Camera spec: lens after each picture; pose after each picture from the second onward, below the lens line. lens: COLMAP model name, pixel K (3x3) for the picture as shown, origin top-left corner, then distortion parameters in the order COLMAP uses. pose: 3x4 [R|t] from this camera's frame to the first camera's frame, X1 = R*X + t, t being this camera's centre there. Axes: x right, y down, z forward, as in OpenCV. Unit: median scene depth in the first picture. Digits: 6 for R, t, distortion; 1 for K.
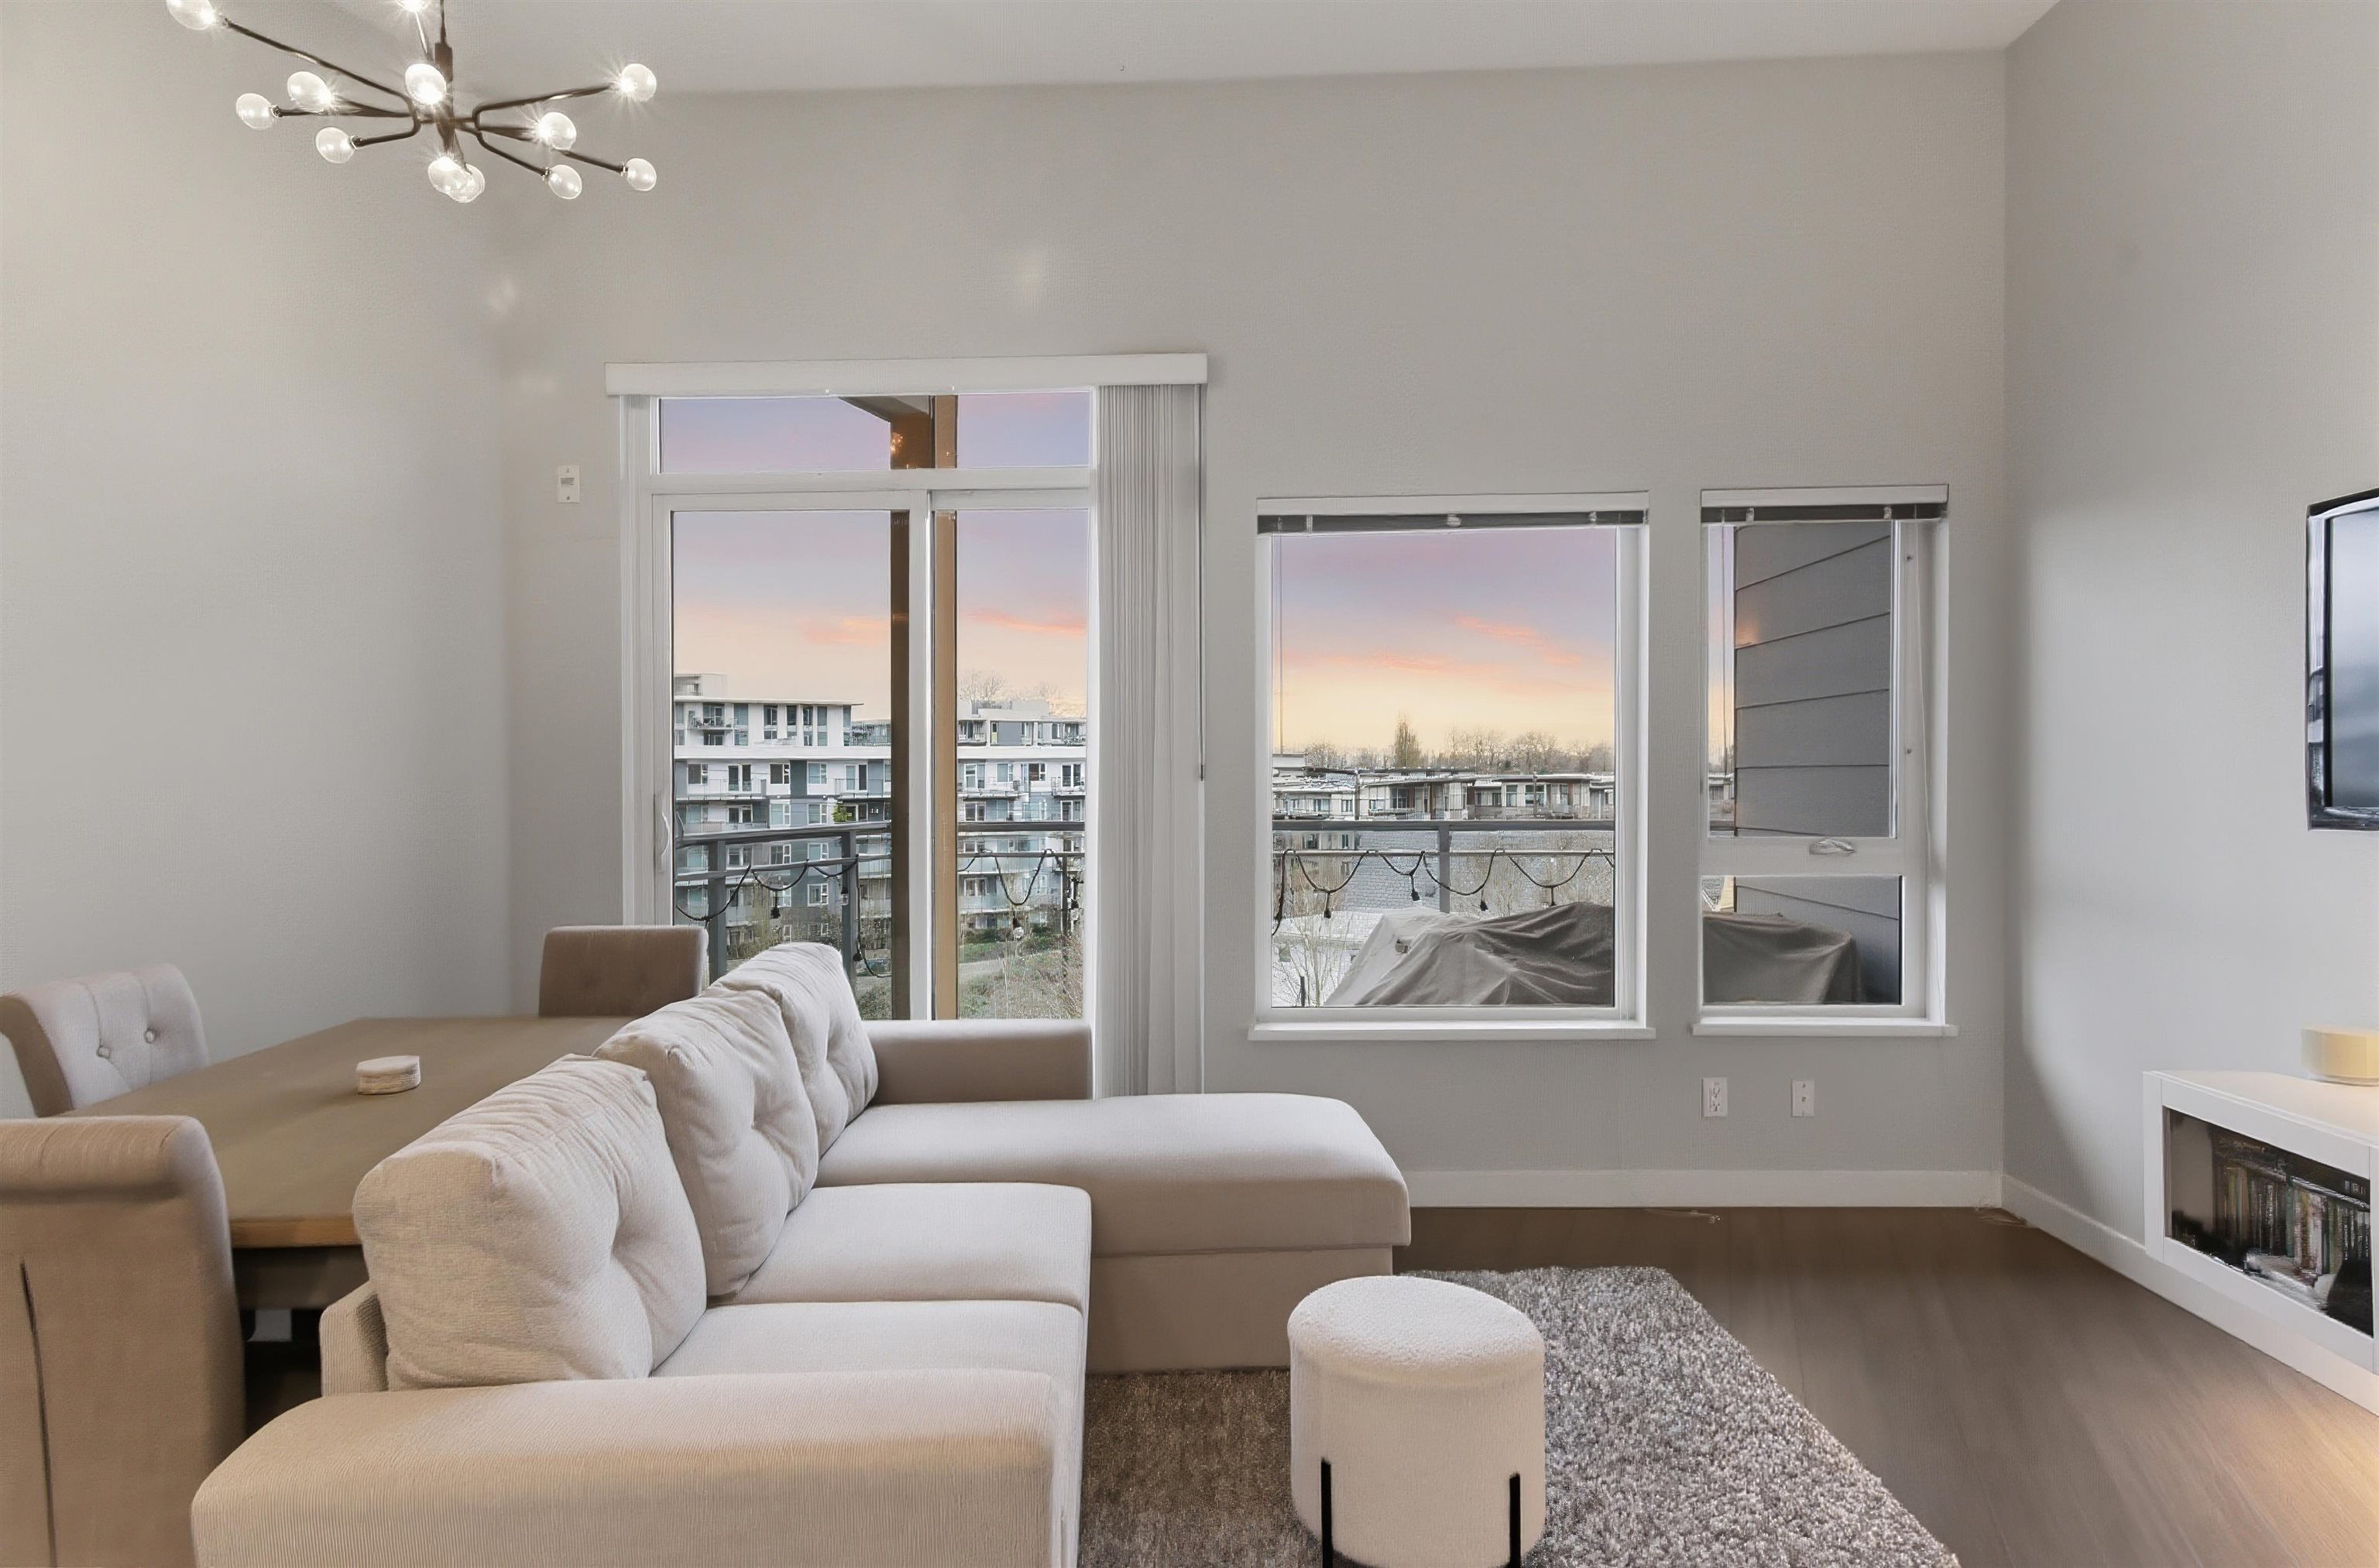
lens RADIAL K [[1340.4, 0, 1152.5], [0, 1340.4, 775.2], [0, 0, 1]] dist [0.004862, 0.000631]
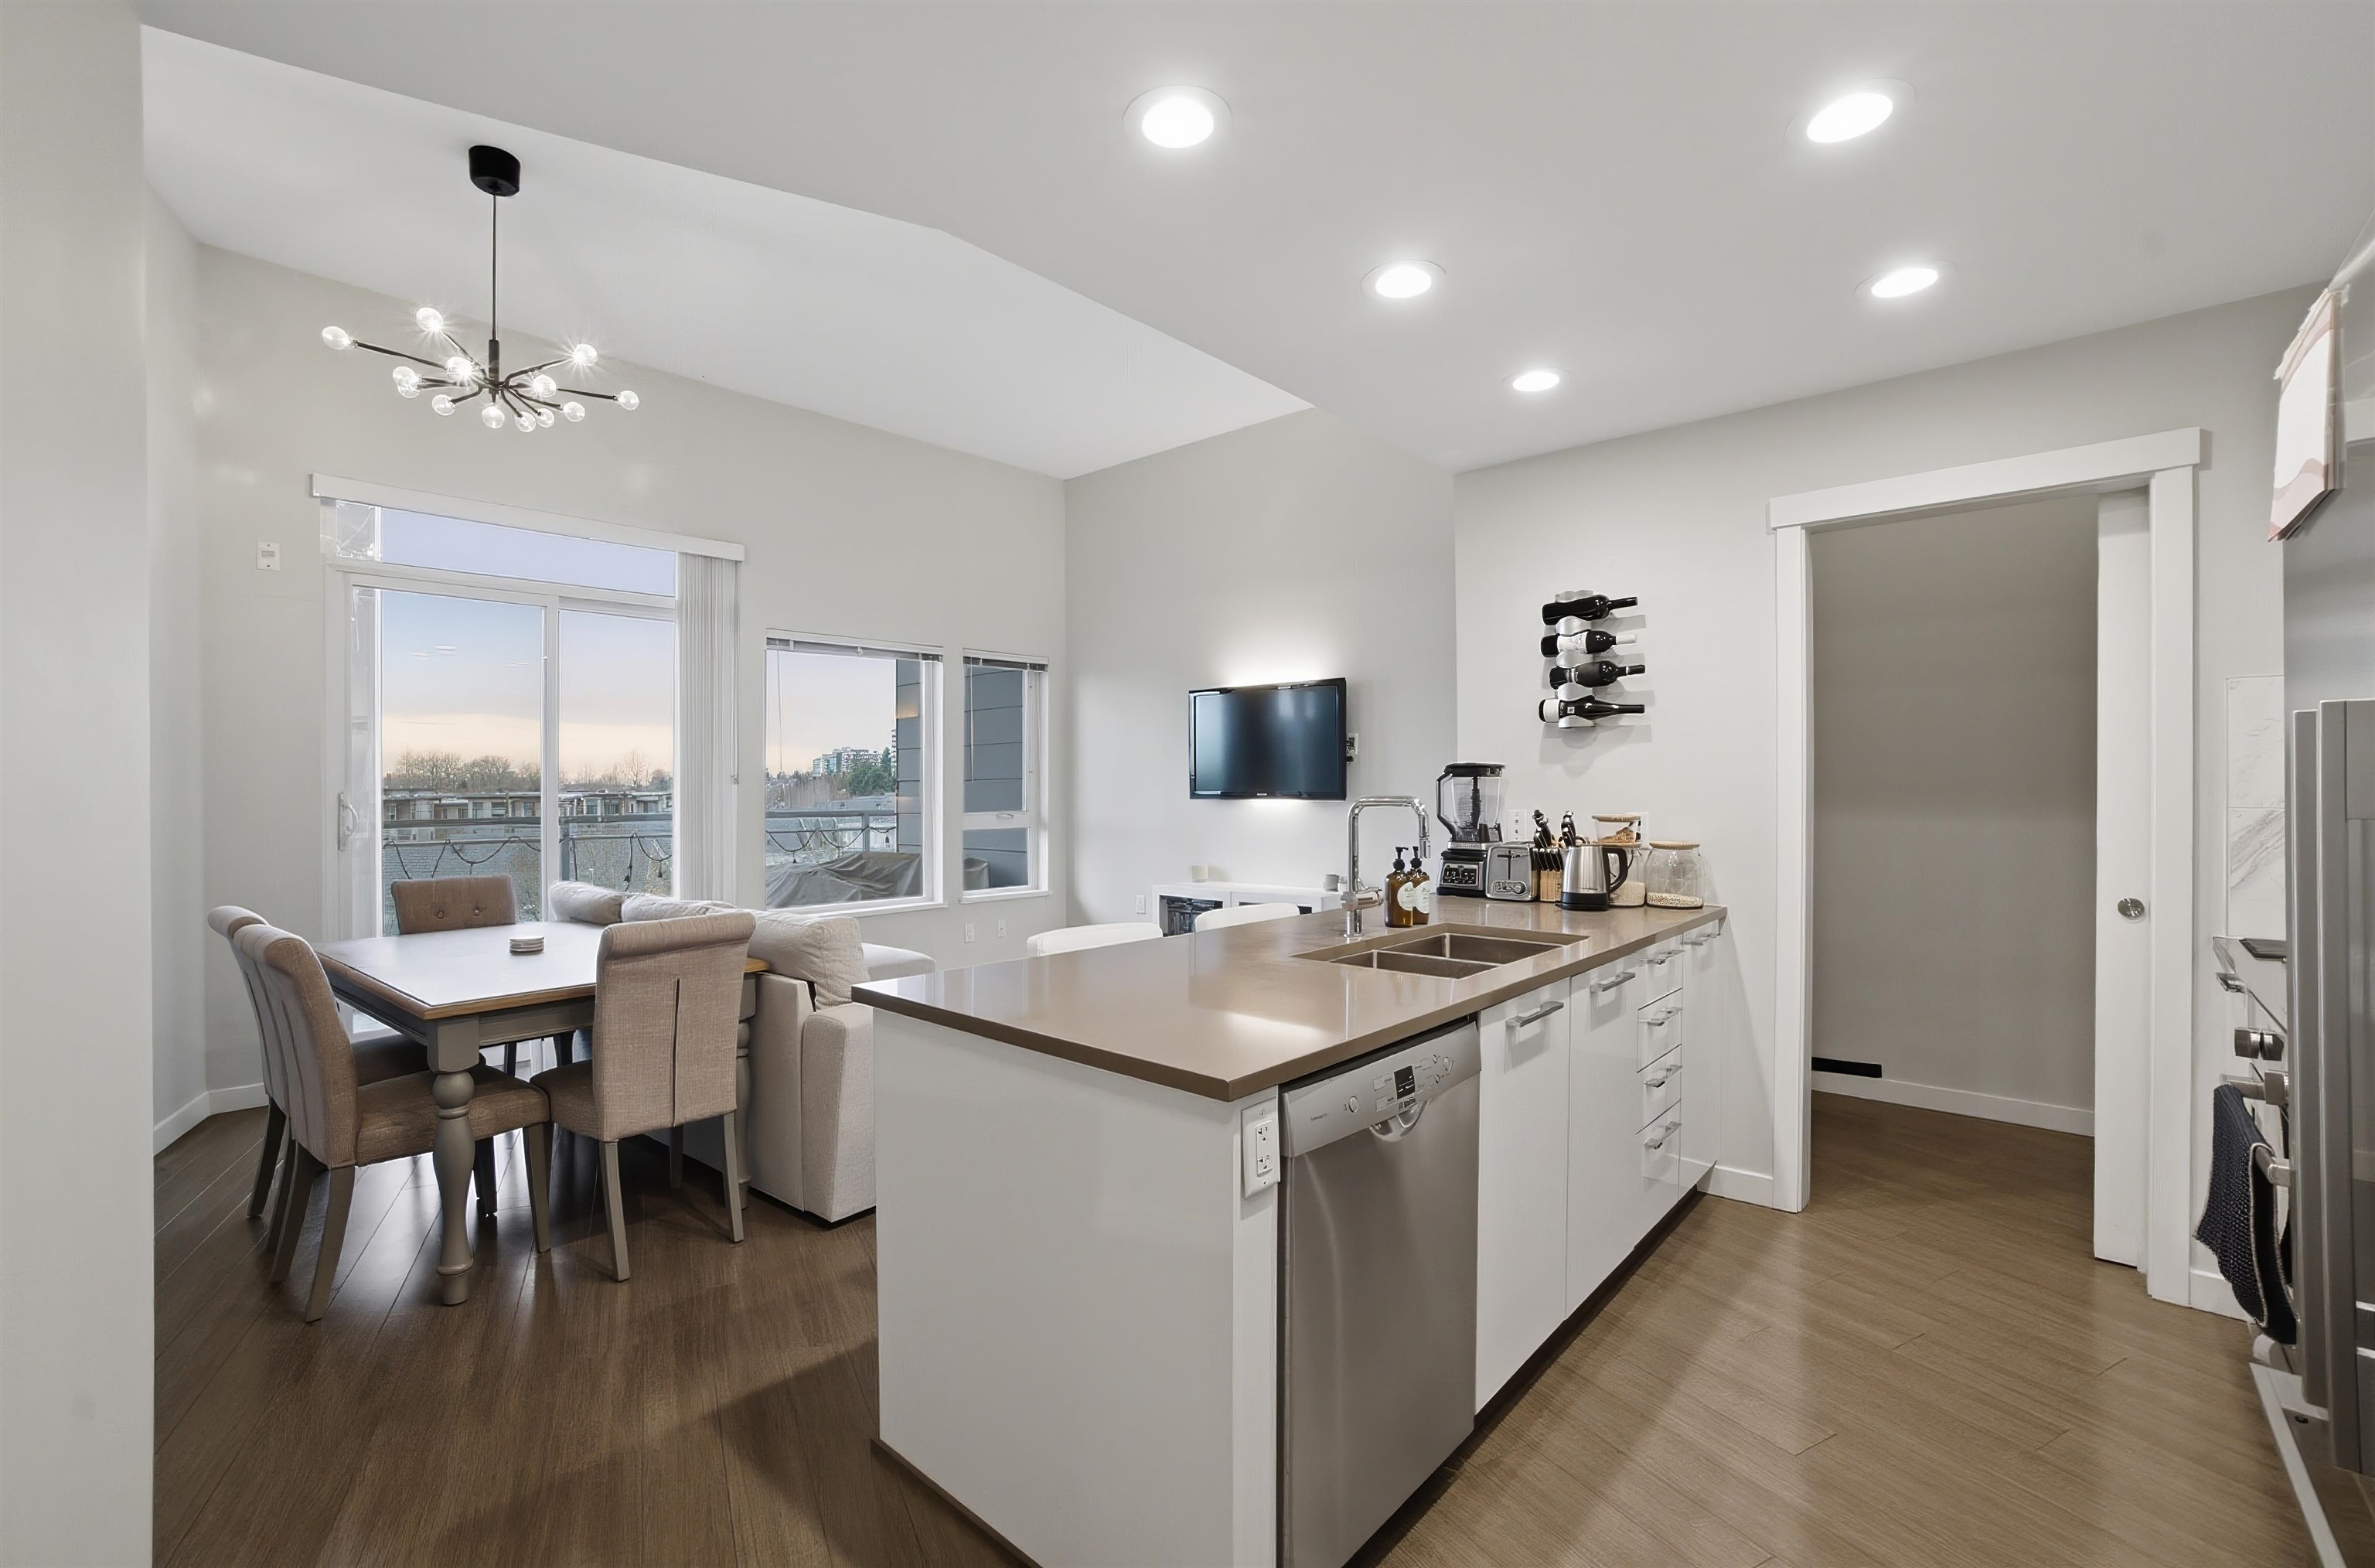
lens RADIAL K [[1043.4, 0, 1150.6], [0, 1043.4, 780.5], [0, 0, 1]] dist [-0.063431, 0.031271]
pose [[0.654899, 0.006254, 0.755690, -0.604918], [0.003062, 0.999936, -0.010929, 0.015725], [-0.755710, 0.009472, 0.654838, -0.290203]]
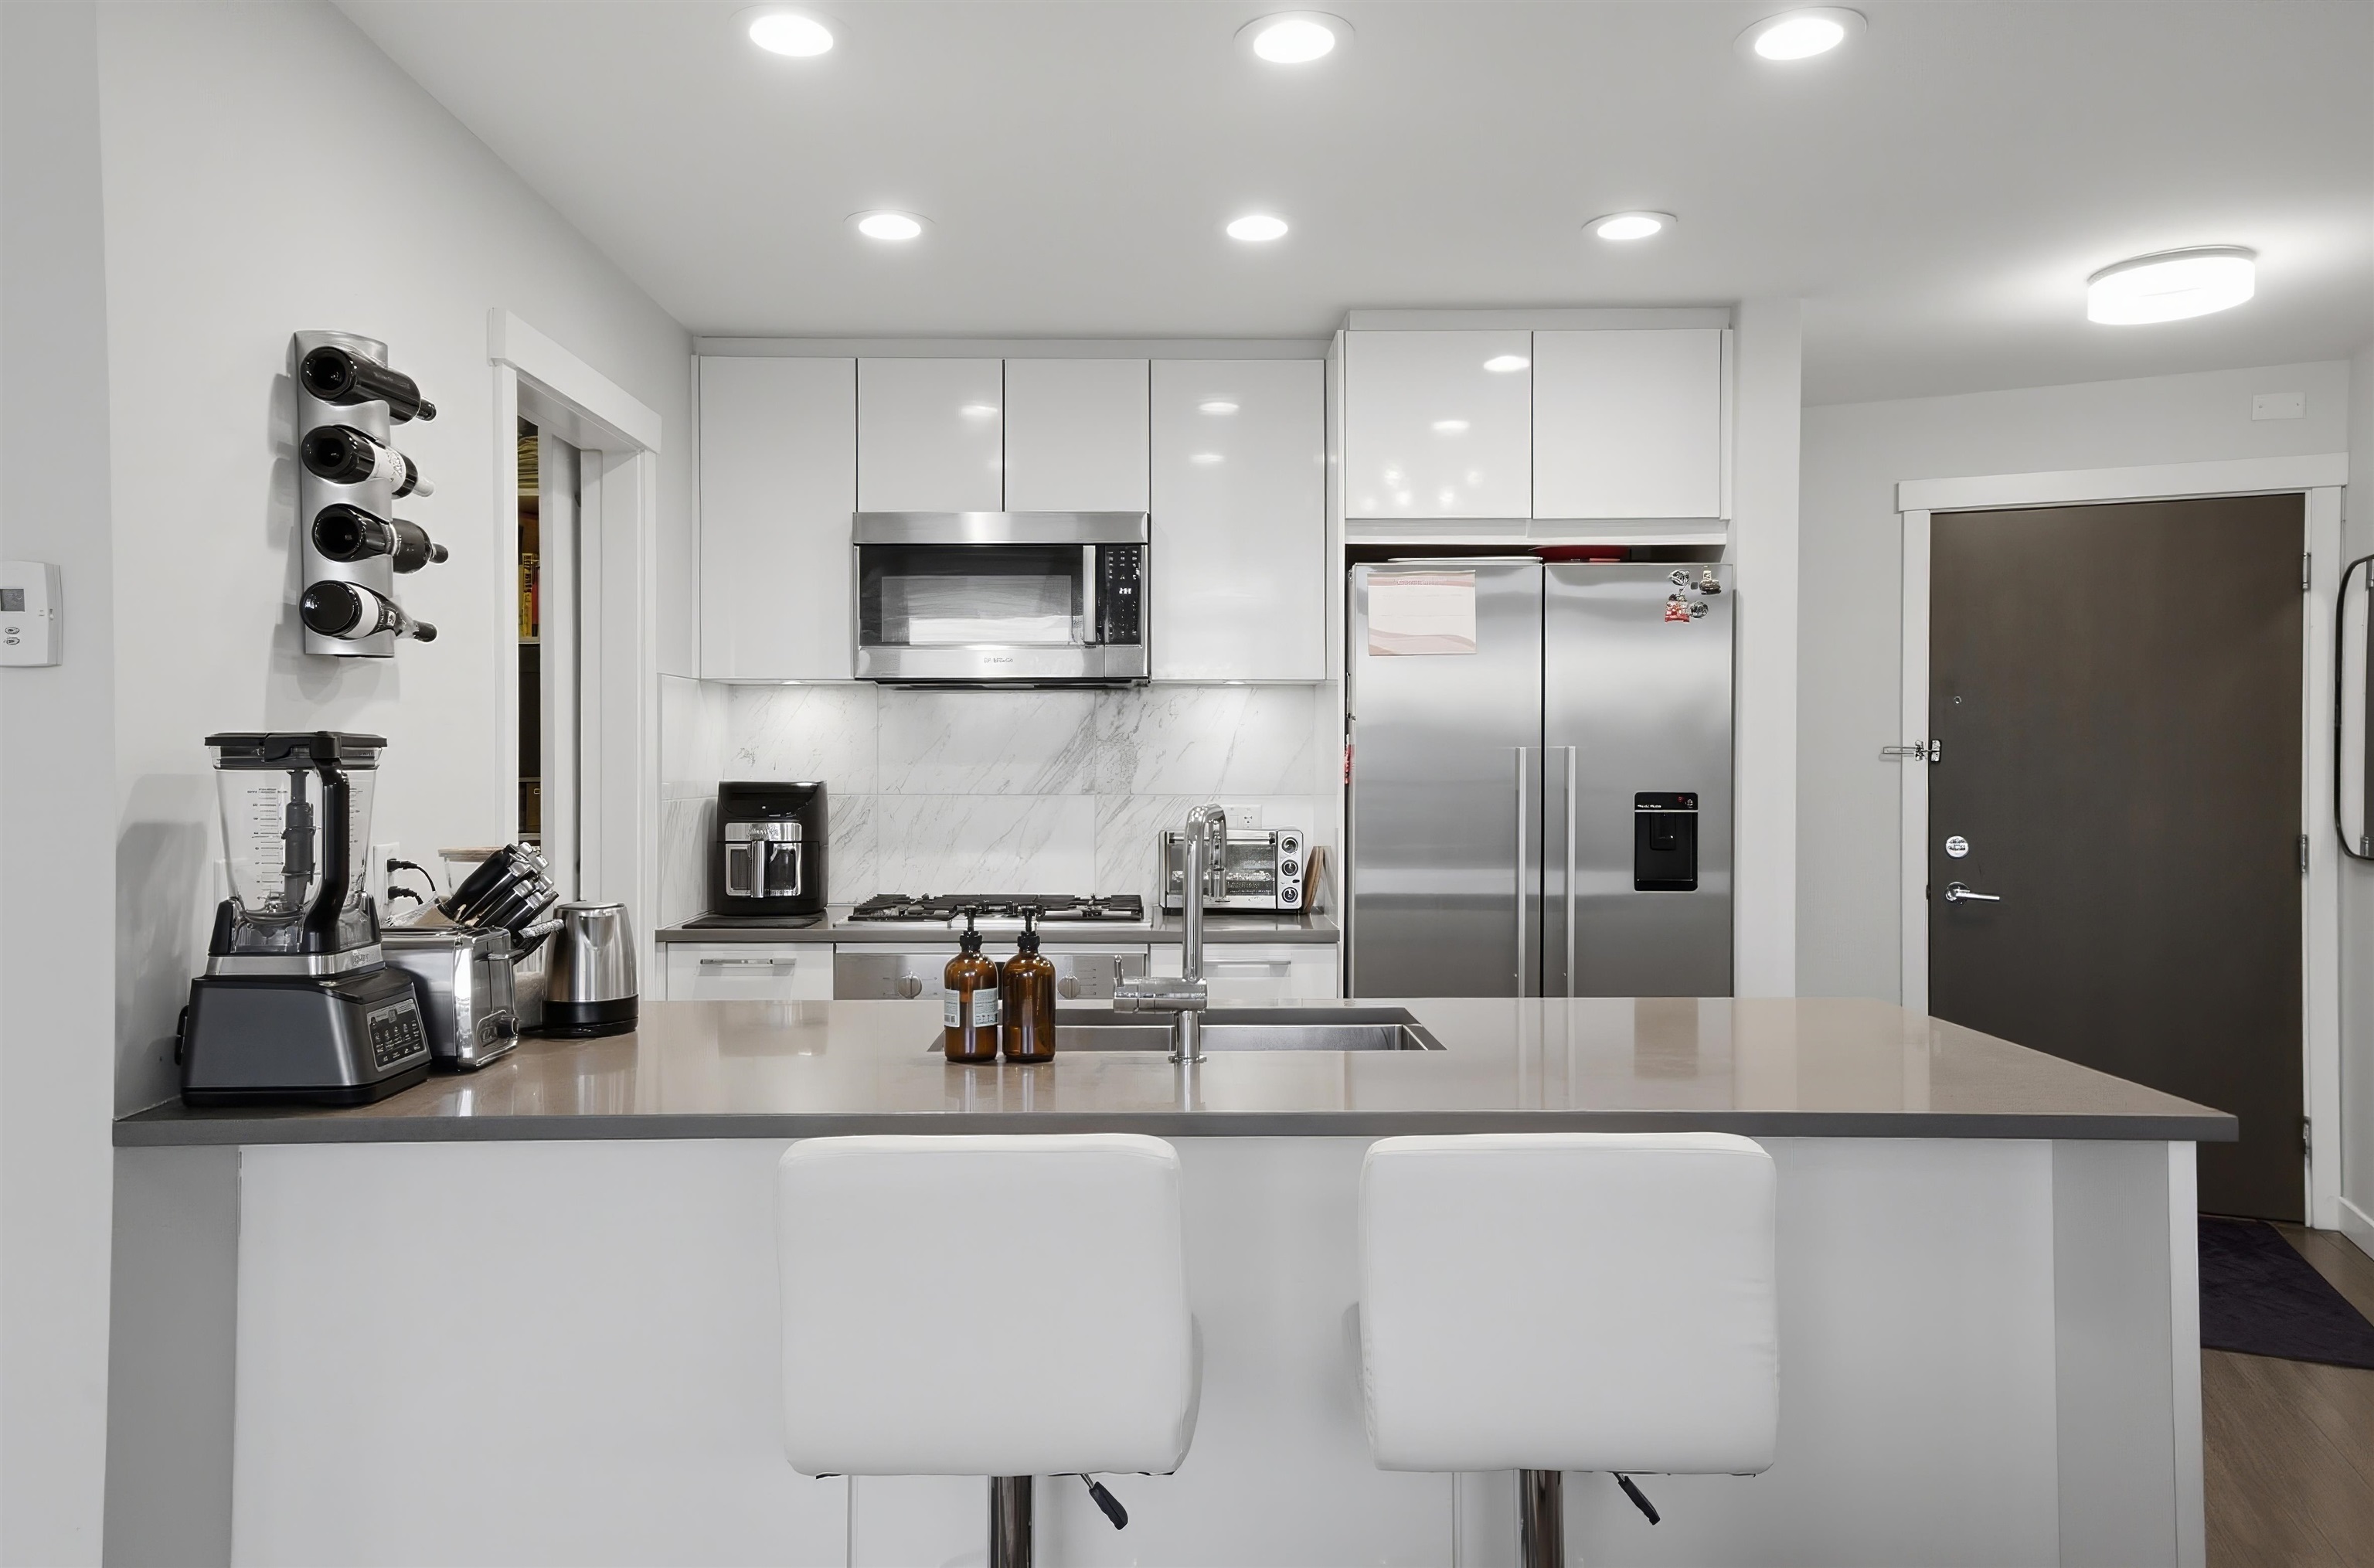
lens RADIAL K [[1631.9, 0, 1159.7], [0, 1631.9, 777.7], [0, 0, 1]] dist [-0.004188, 0.075355]
pose [[-0.998593, 0.003657, -0.052910, -0.031982], [0.002629, 0.999807, 0.019483, -0.001937], [0.052971, 0.019317, -0.998409, 0.551278]]
